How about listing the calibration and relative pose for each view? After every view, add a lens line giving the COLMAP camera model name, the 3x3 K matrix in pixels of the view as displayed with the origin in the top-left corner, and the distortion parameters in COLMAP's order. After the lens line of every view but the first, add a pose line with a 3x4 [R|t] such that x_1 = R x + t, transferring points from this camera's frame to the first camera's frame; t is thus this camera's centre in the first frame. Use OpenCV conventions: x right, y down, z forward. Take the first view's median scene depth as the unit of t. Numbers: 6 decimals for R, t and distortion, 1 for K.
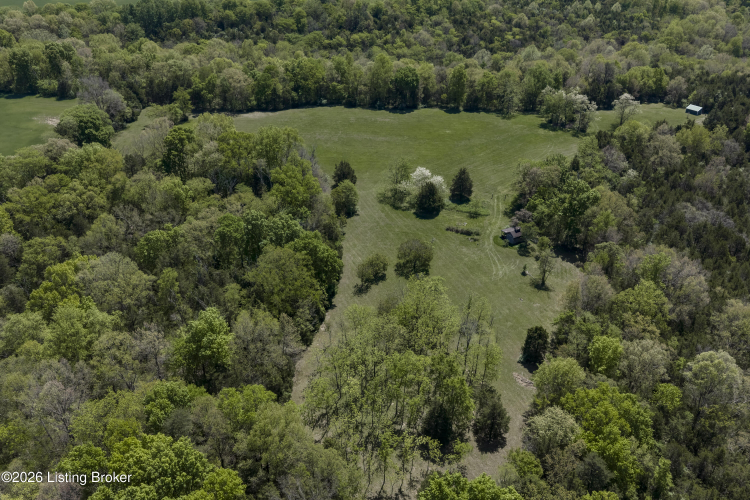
lens RADIAL K [[614.4, 0, 374.3], [0, 614.4, 251.3], [0, 0, 1]] dist [0.024297, -0.038245]
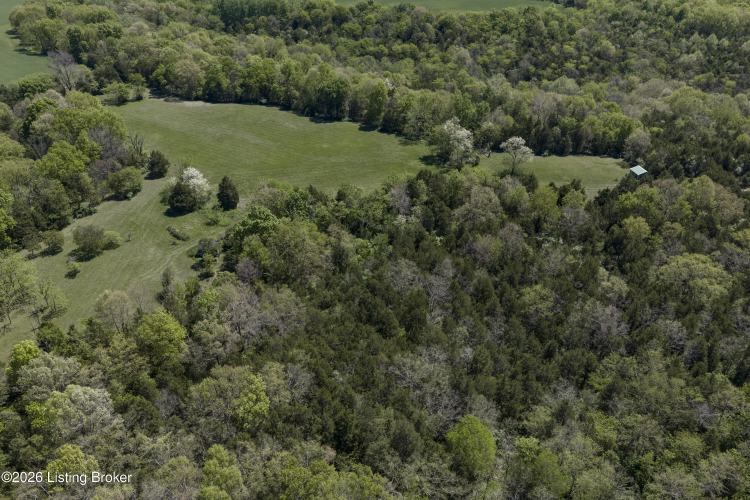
lens RADIAL K [[614.4, 0, 374.0], [0, 614.4, 248.5], [0, 0, 1]] dist [0.024297, -0.038245]
pose [[0.892431, 0.228351, -0.389131, 0.552035], [-0.234501, 0.971578, 0.032342, -0.078008], [0.385457, 0.062388, 0.920614, 0.126297]]
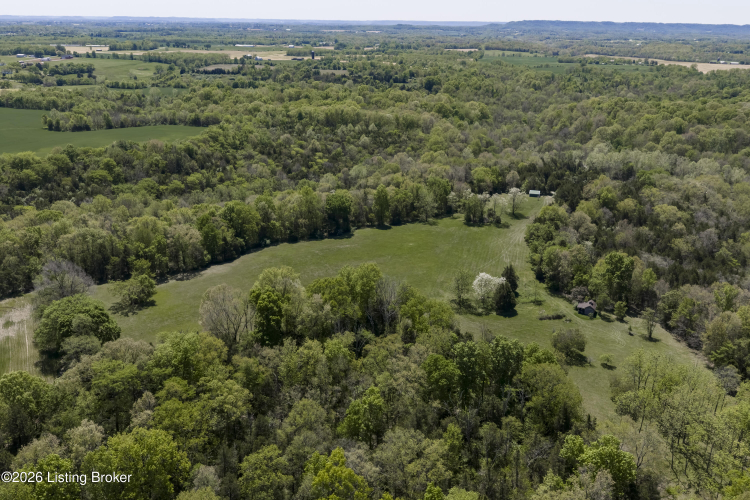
lens RADIAL K [[614.4, 0, 377.5], [0, 614.4, 248.8], [0, 0, 1]] dist [0.024297, -0.038245]
pose [[0.814205, -0.192857, 0.547609, -0.462530], [0.298422, 0.948097, -0.109803, -0.080897], [-0.498010, 0.252821, 0.829498, 0.144529]]
